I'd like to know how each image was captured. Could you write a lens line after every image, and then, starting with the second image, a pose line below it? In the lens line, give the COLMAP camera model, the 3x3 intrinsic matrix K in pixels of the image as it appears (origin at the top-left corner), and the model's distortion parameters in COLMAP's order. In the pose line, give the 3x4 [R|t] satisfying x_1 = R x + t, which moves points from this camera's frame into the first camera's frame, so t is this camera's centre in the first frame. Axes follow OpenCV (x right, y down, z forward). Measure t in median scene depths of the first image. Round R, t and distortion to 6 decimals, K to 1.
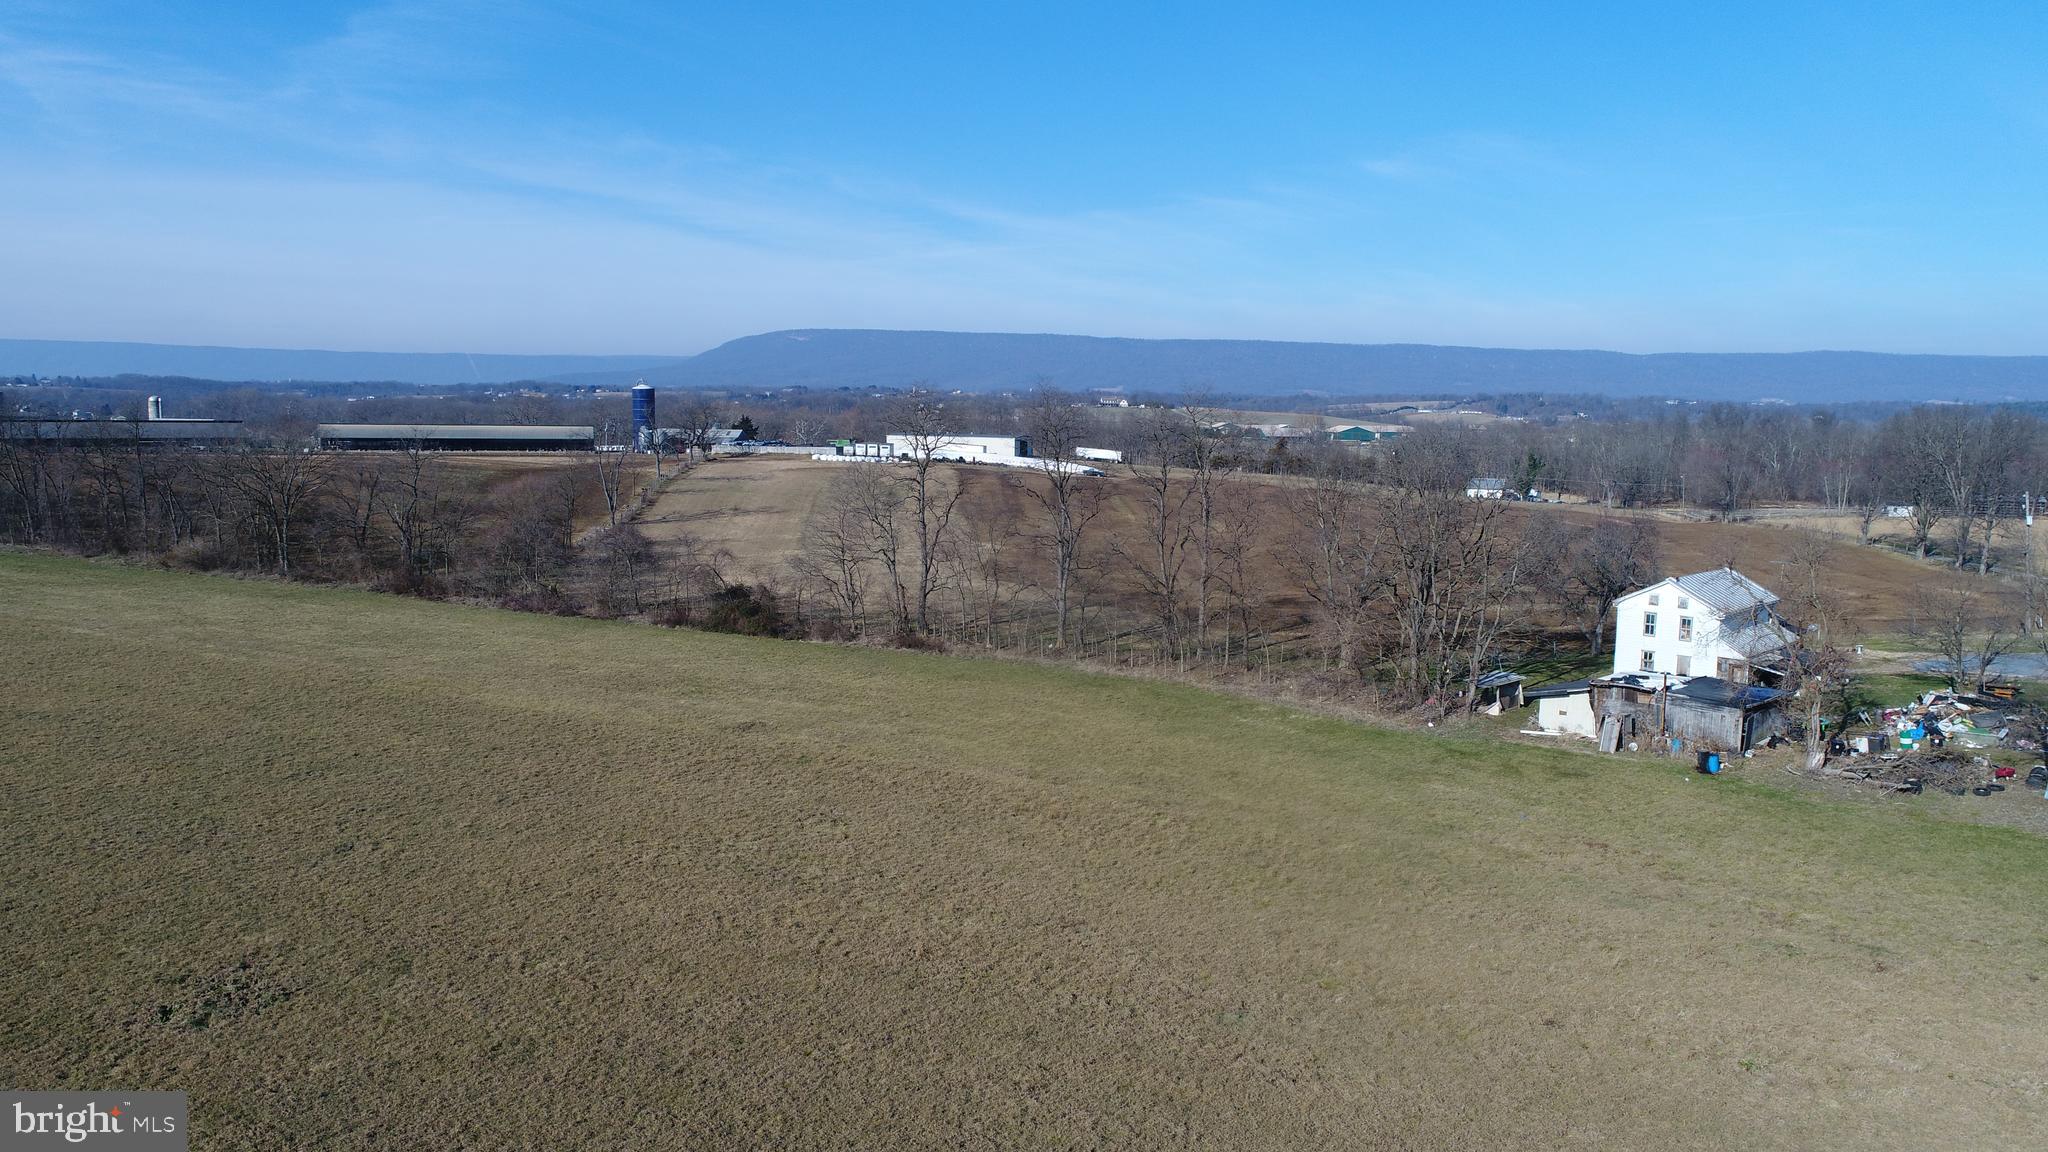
lens RADIAL K [[1372.8, 0, 1021.7], [0, 1372.8, 576.1], [0, 0, 1]] dist [0.001587, -0.000761]
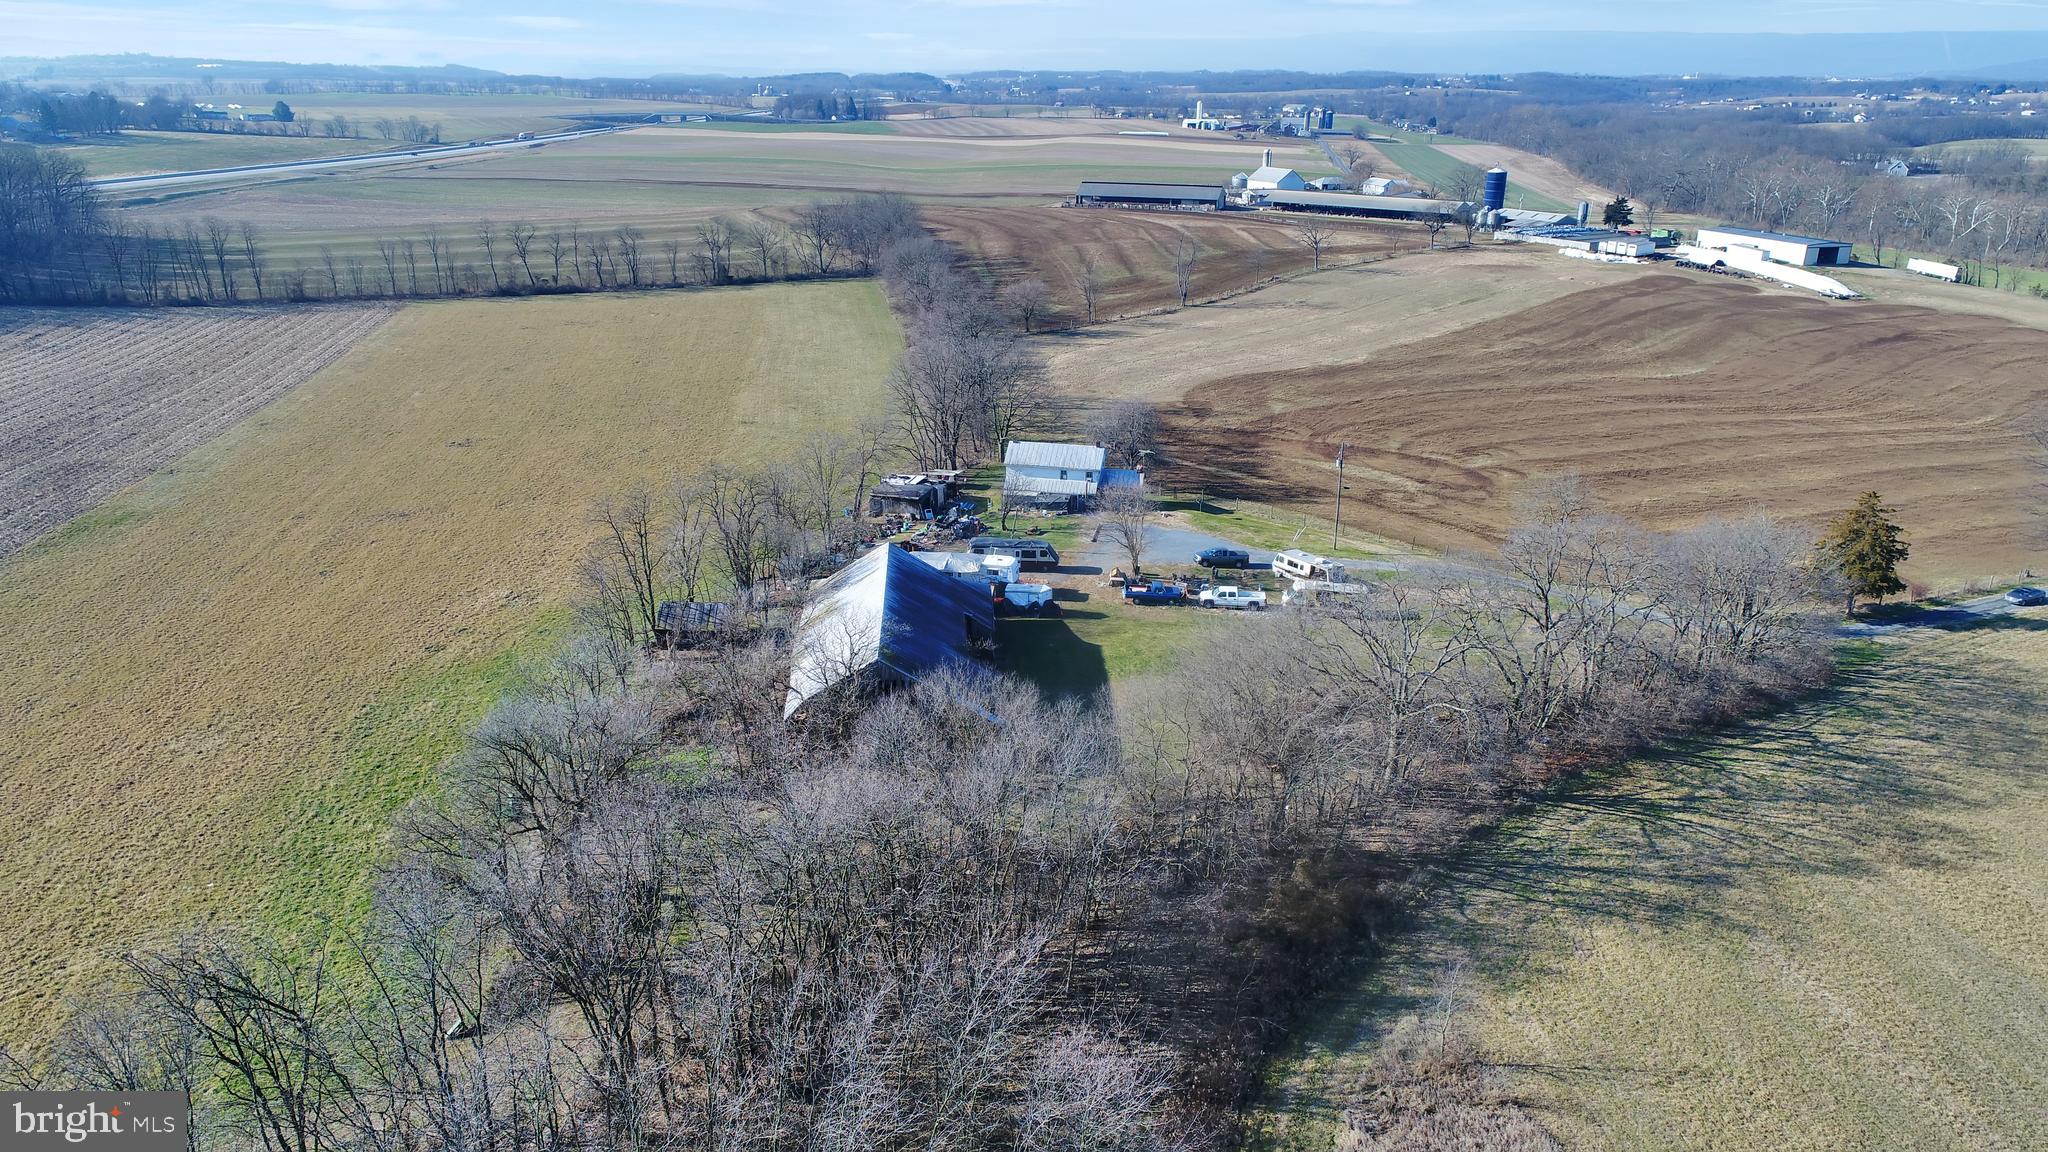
lens RADIAL K [[1372.8, 0, 1021.7], [0, 1372.8, 576.1], [0, 0, 1]] dist [0.001587, -0.000761]
pose [[0.581837, 0.273187, -0.766051, 2.305179], [-0.102521, 0.959021, 0.264136, -0.370909], [0.806818, -0.075148, 0.586002, -0.097947]]
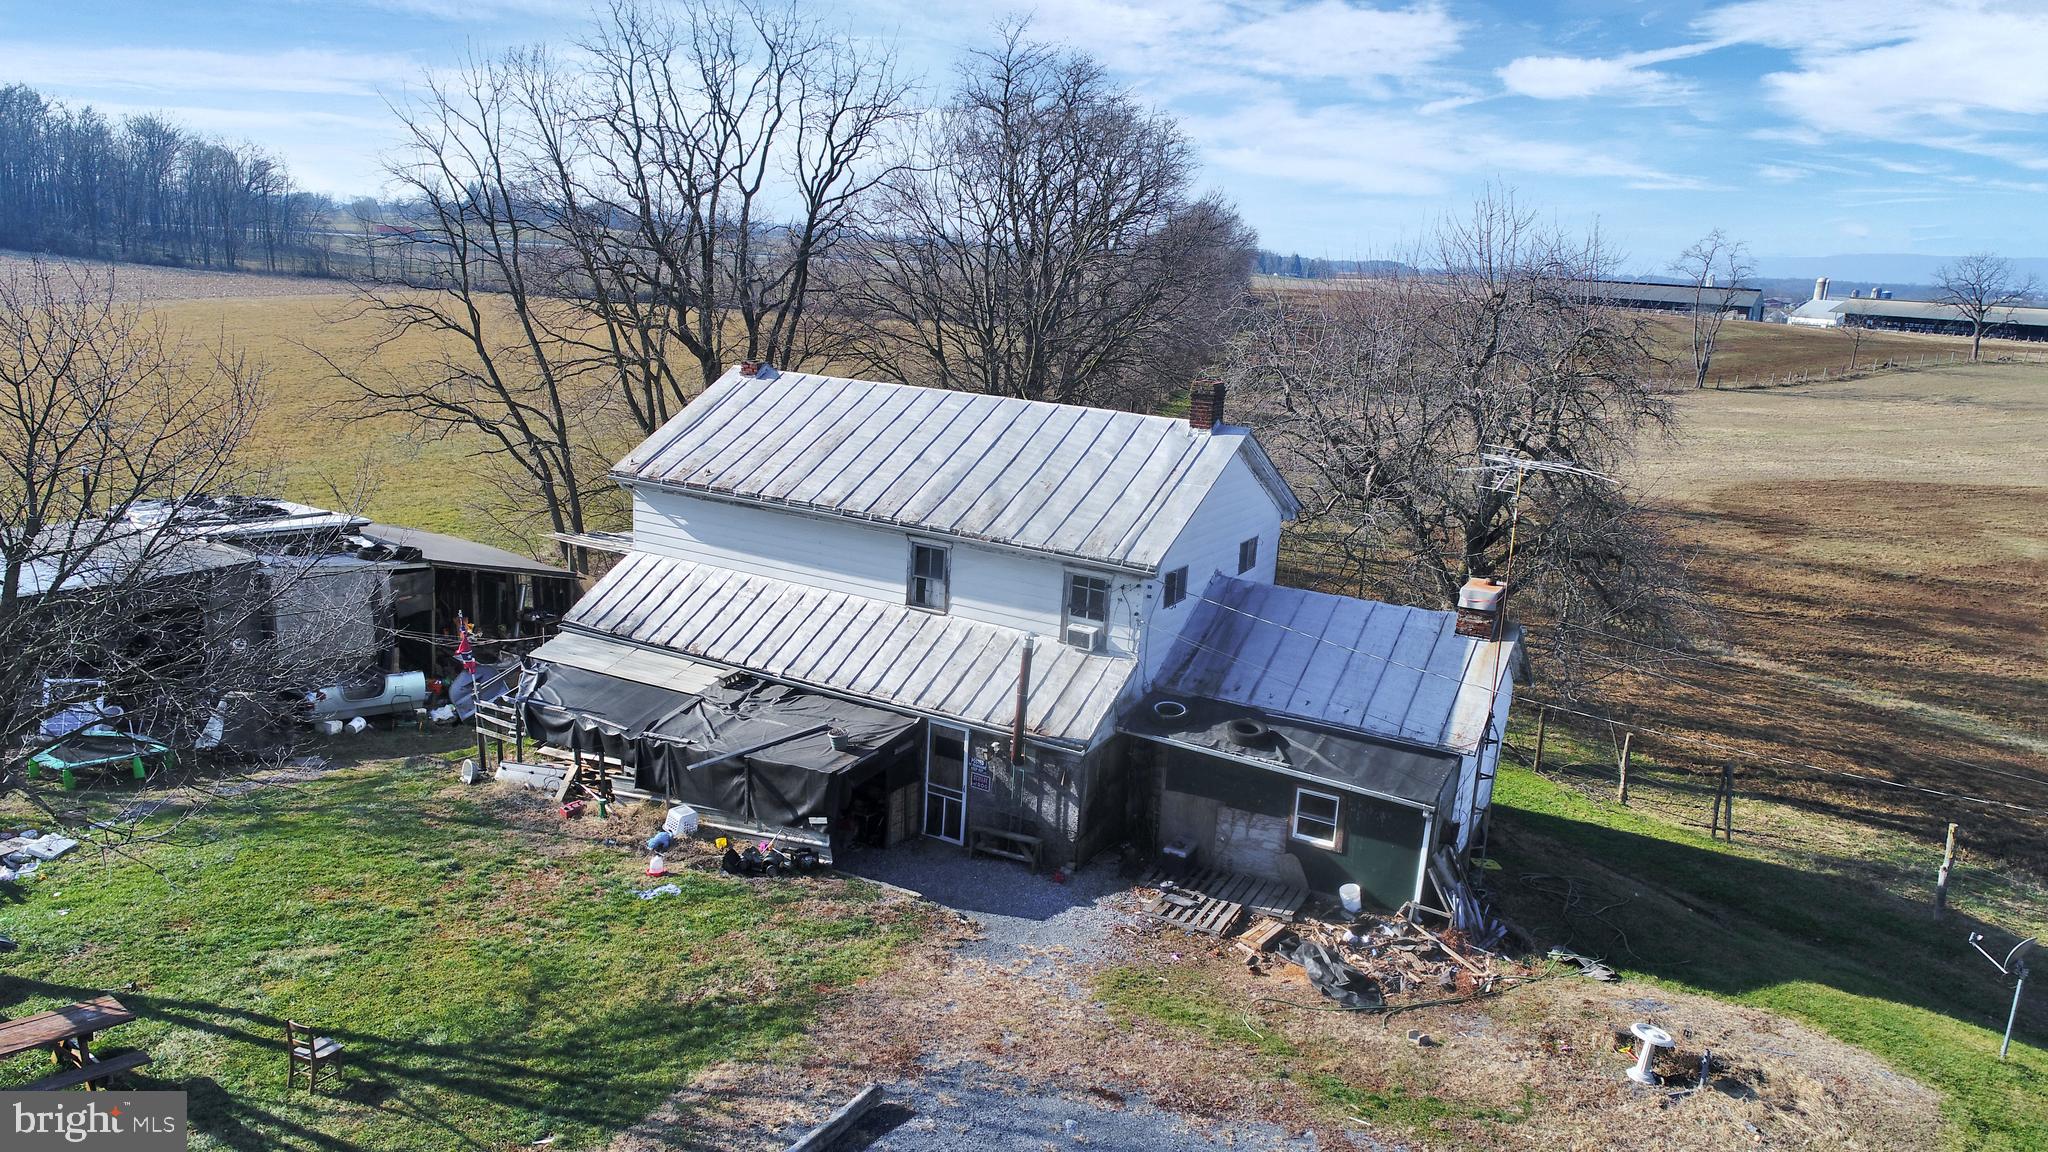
lens RADIAL K [[1372.8, 0, 1021.7], [0, 1372.8, 576.1], [0, 0, 1]] dist [0.001587, -0.000761]
pose [[0.285419, 0.223094, -0.932076, 0.954561], [-0.171113, 0.968766, 0.179478, -0.022988], [0.943004, 0.108264, 0.314678, 1.145764]]
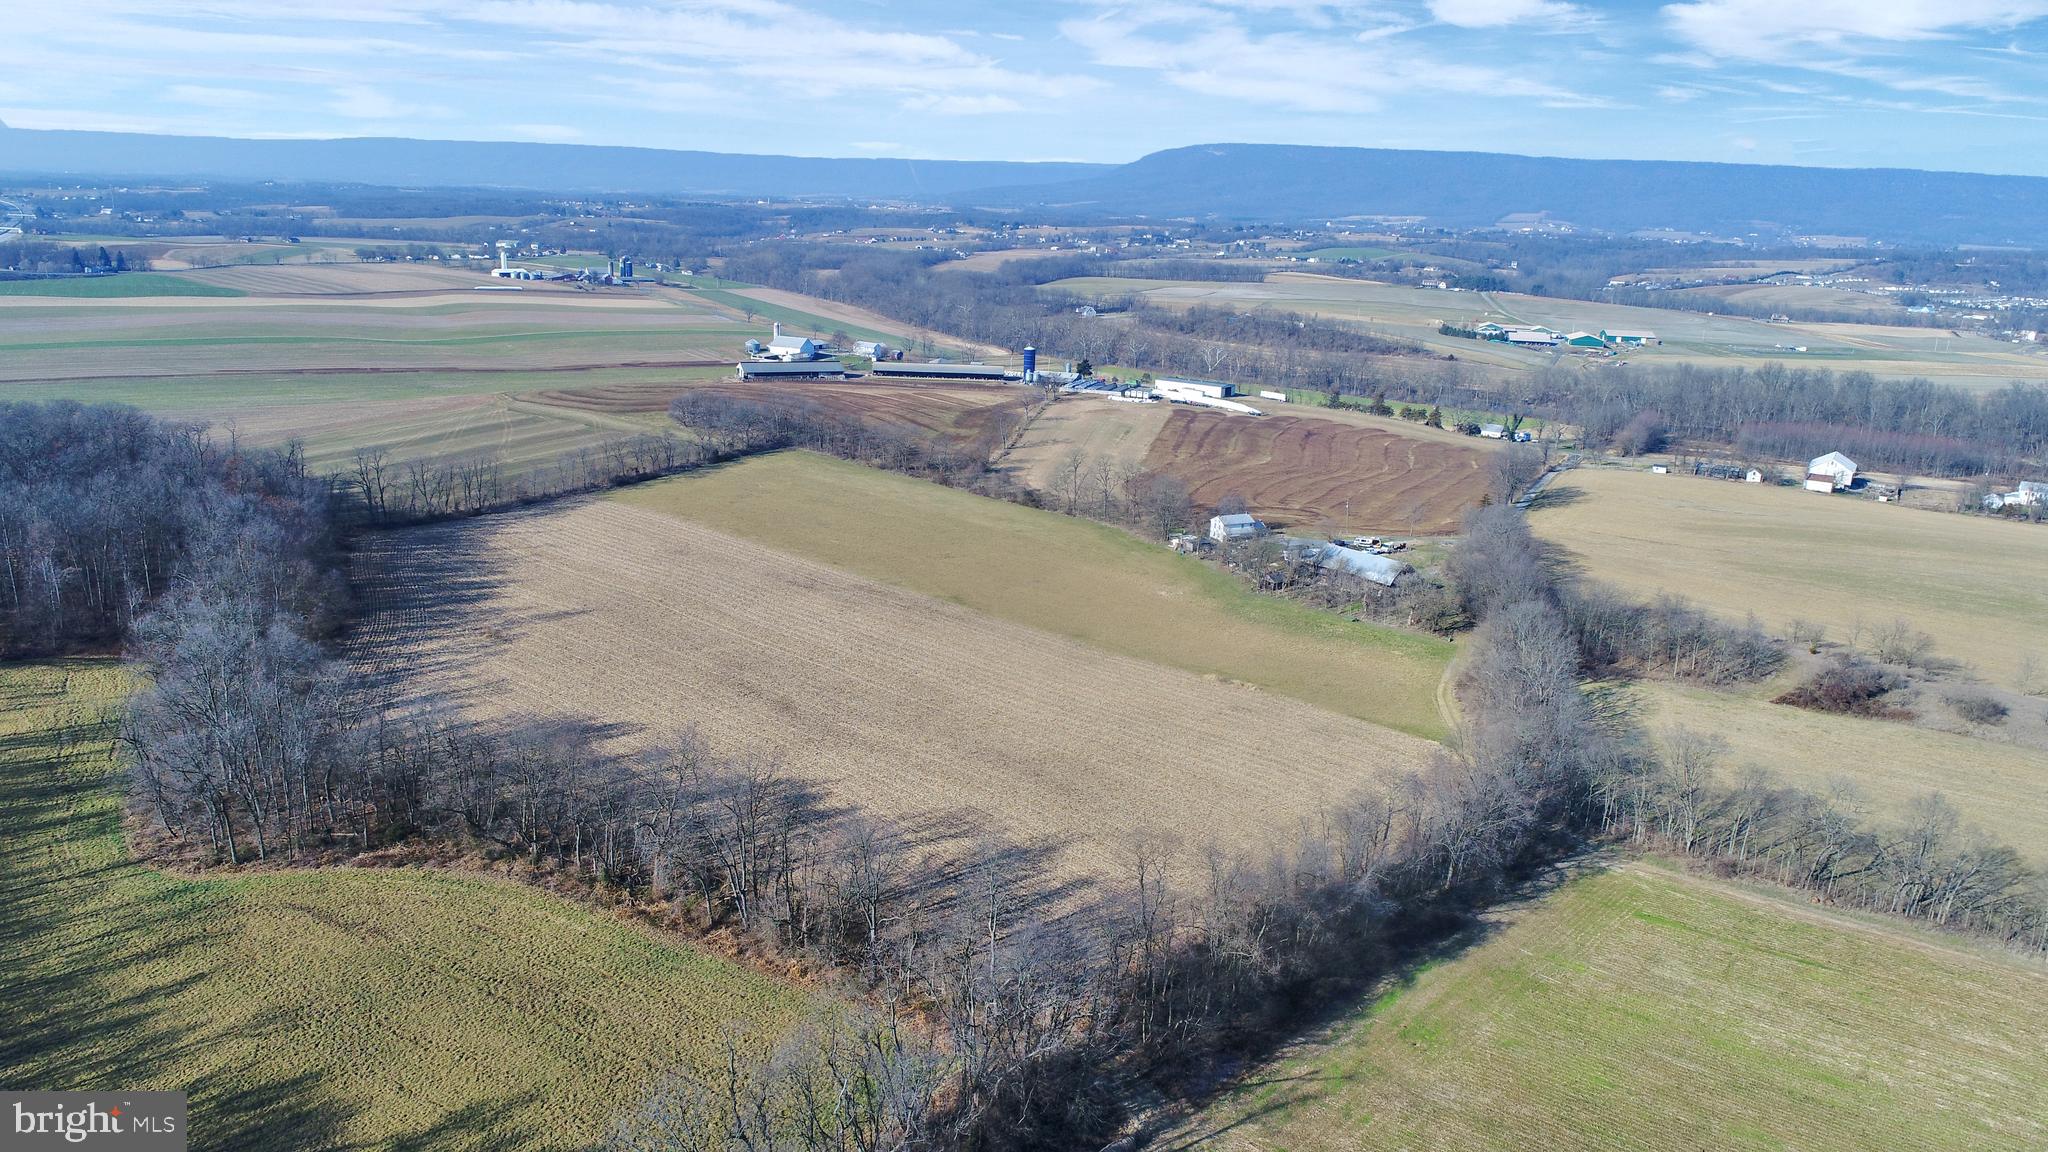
lens RADIAL K [[1372.8, 0, 1021.7], [0, 1372.8, 576.1], [0, 0, 1]] dist [0.001587, -0.000761]
pose [[0.955481, 0.095151, -0.279290, 1.349082], [-0.055871, 0.987795, 0.145392, -0.503376], [0.289715, -0.123315, 0.949136, -4.158445]]
